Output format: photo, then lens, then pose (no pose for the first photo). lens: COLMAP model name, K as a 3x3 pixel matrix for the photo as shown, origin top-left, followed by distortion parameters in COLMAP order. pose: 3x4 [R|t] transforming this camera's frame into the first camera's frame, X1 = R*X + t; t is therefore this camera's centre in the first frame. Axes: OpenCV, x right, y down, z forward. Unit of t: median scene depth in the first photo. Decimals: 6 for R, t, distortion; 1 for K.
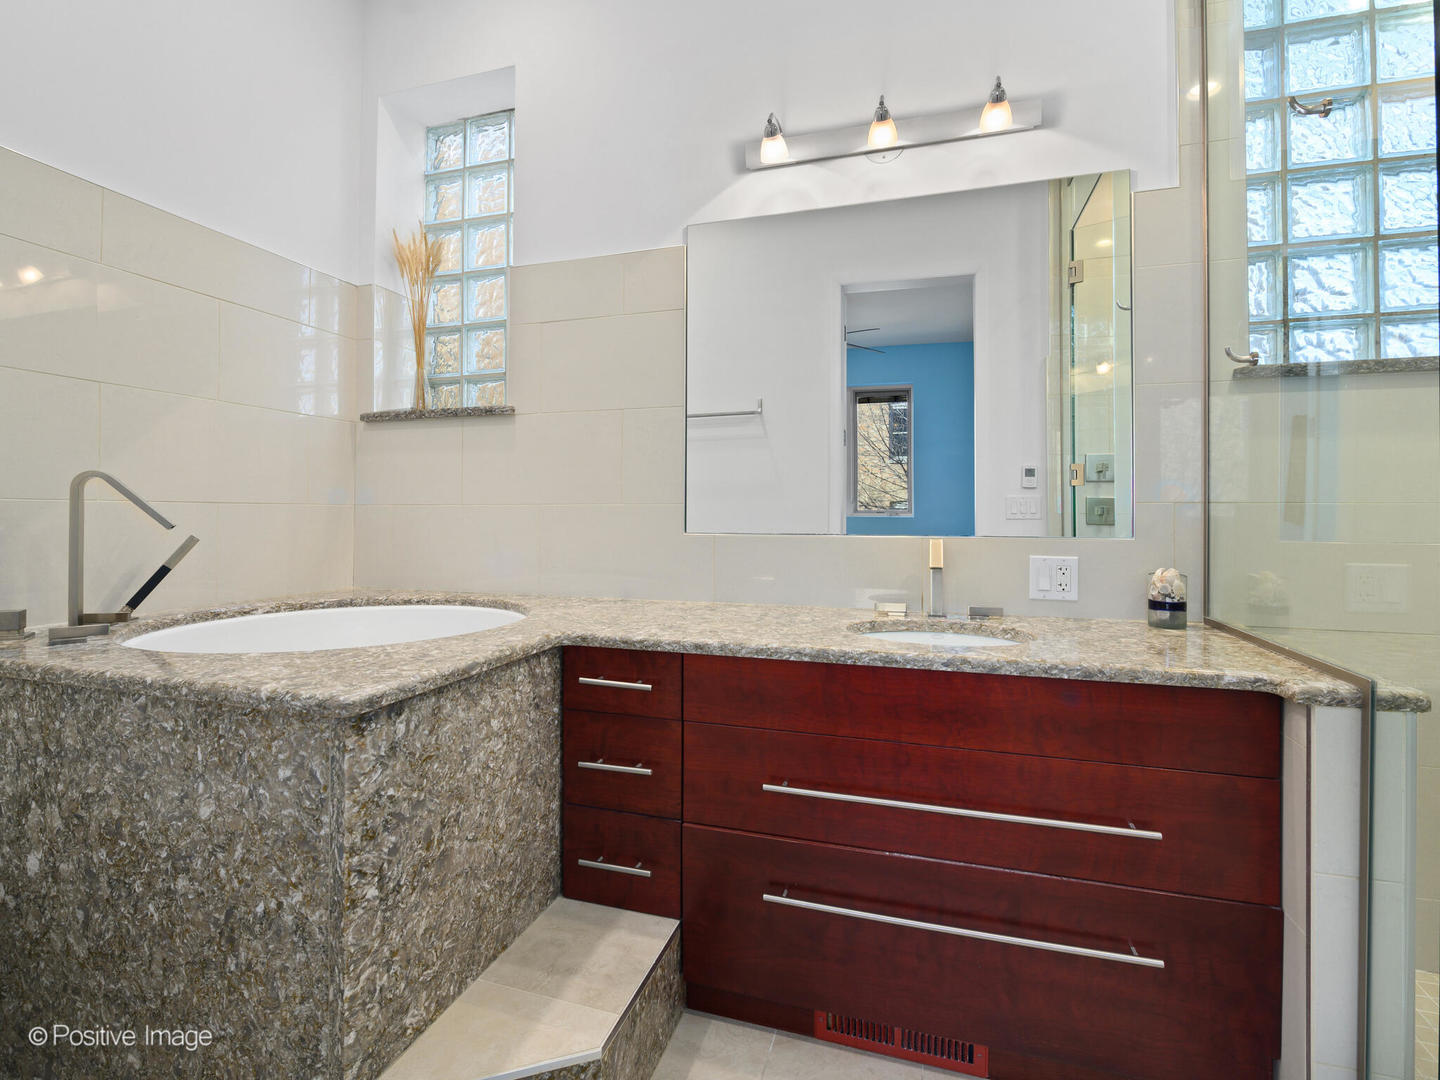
lens RADIAL K [[689.2, 0, 733.6], [0, 689.2, 517.1], [0, 0, 1]] dist [-0.004844, -0.001491]
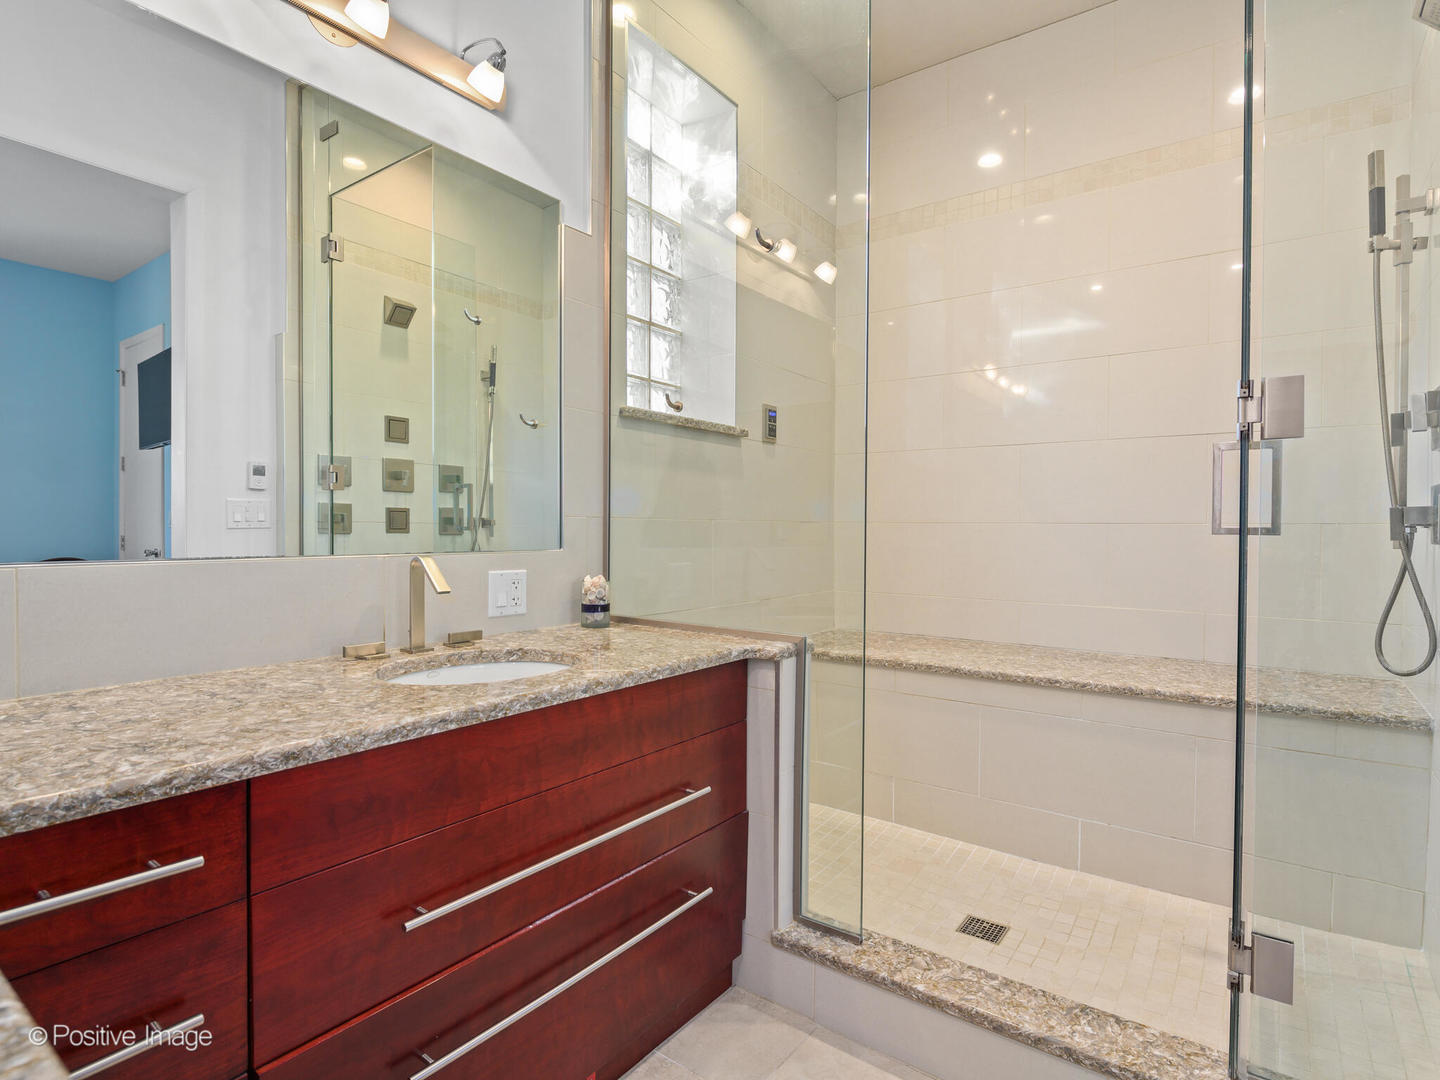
lens RADIAL K [[757.5, 0, 724.0], [0, 757.5, 535.6], [0, 0, 1]] dist [0.004003, -0.001099]
pose [[0.313444, -0.011076, 0.949542, -0.542211], [-0.008470, 0.999860, 0.014459, -0.013126], [-0.949569, -0.012574, 0.313306, 0.439959]]
